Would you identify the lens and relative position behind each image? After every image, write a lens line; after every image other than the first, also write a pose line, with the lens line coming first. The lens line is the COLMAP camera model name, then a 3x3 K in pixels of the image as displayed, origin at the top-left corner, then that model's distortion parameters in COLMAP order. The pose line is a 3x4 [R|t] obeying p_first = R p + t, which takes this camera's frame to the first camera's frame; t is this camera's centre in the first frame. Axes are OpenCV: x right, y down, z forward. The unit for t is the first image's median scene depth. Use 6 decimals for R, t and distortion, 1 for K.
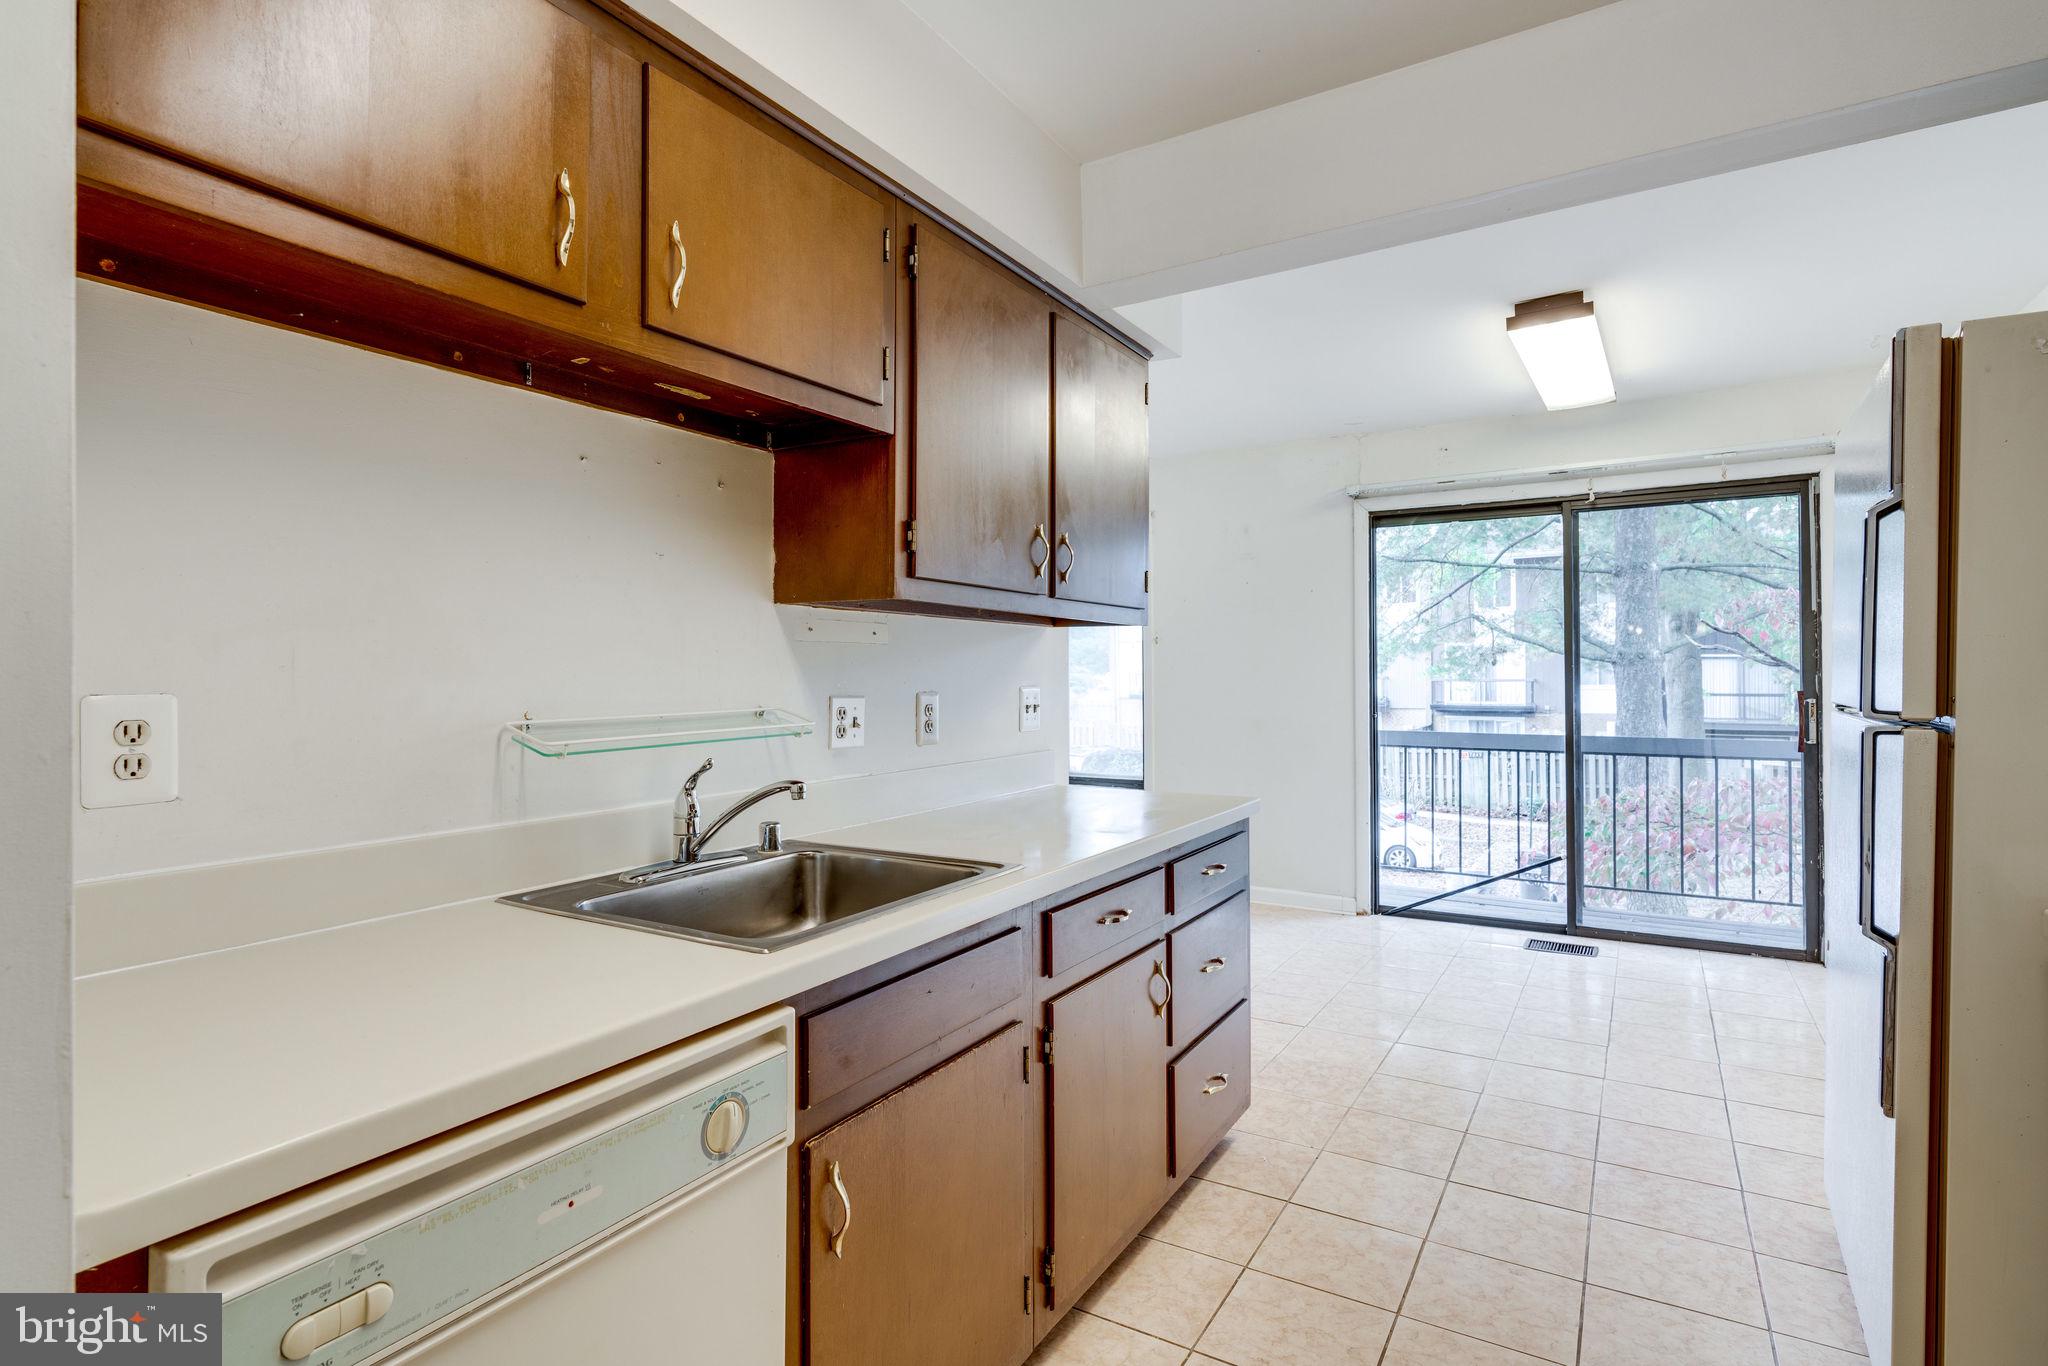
lens RADIAL K [[1039.9, 0, 1016.2], [0, 1039.9, 664.1], [0, 0, 1]] dist [0.005201, 0.001031]
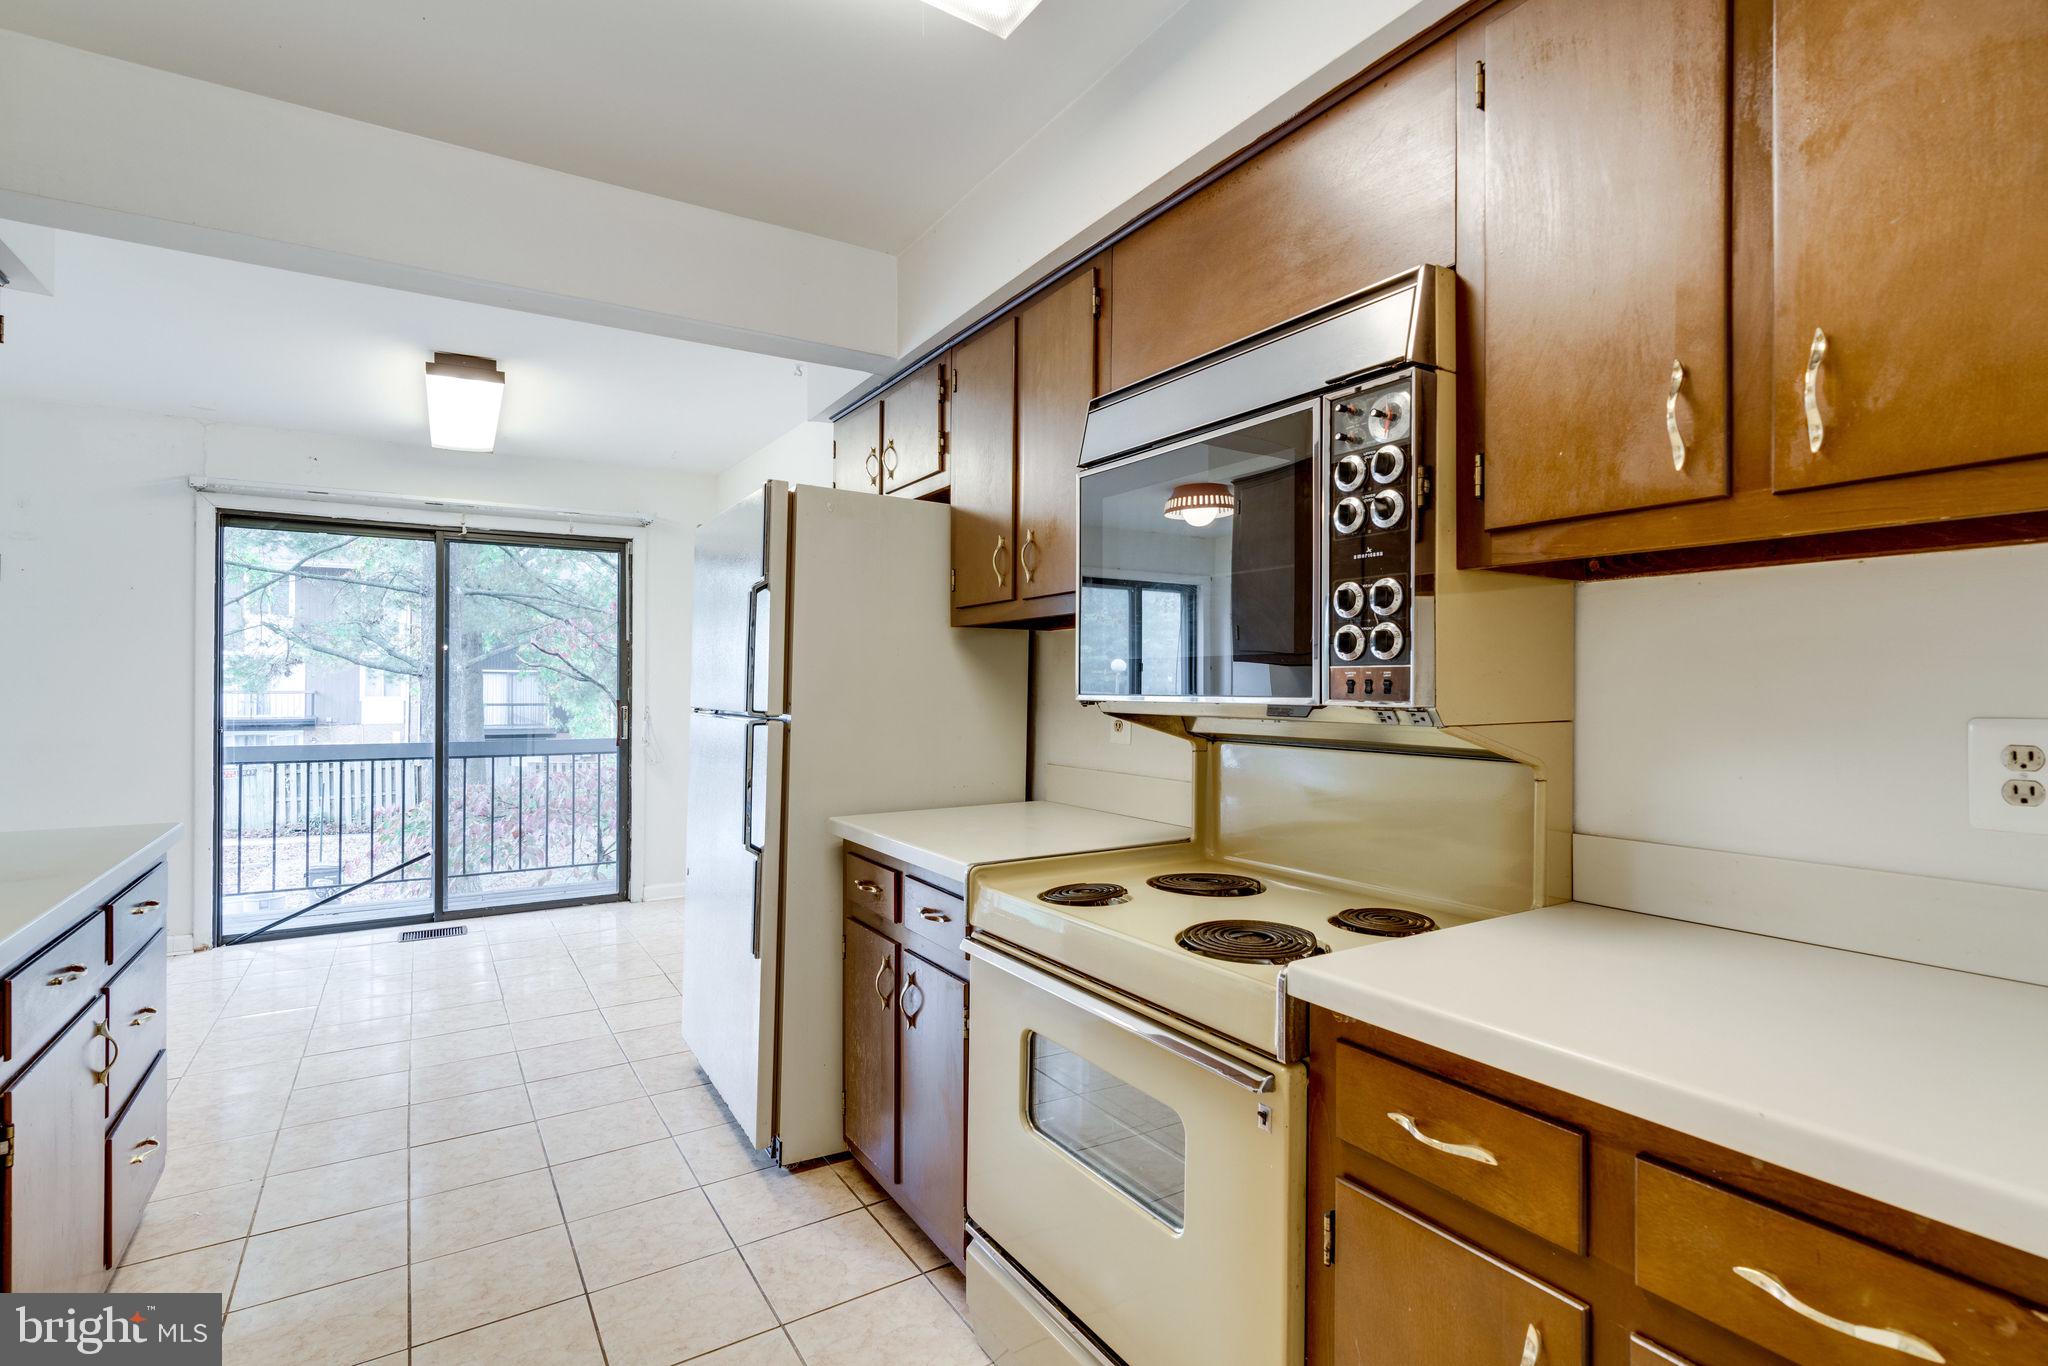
lens RADIAL K [[962.1, 0, 1024.0], [0, 962.1, 683.0], [0, 0, 1]] dist [-0.003186, 0.000785]
pose [[0.444654, 0.008198, 0.895665, -0.109723], [-0.013643, 0.999904, -0.002379, -0.000277], [-0.895599, -0.011162, 0.444723, -0.012955]]
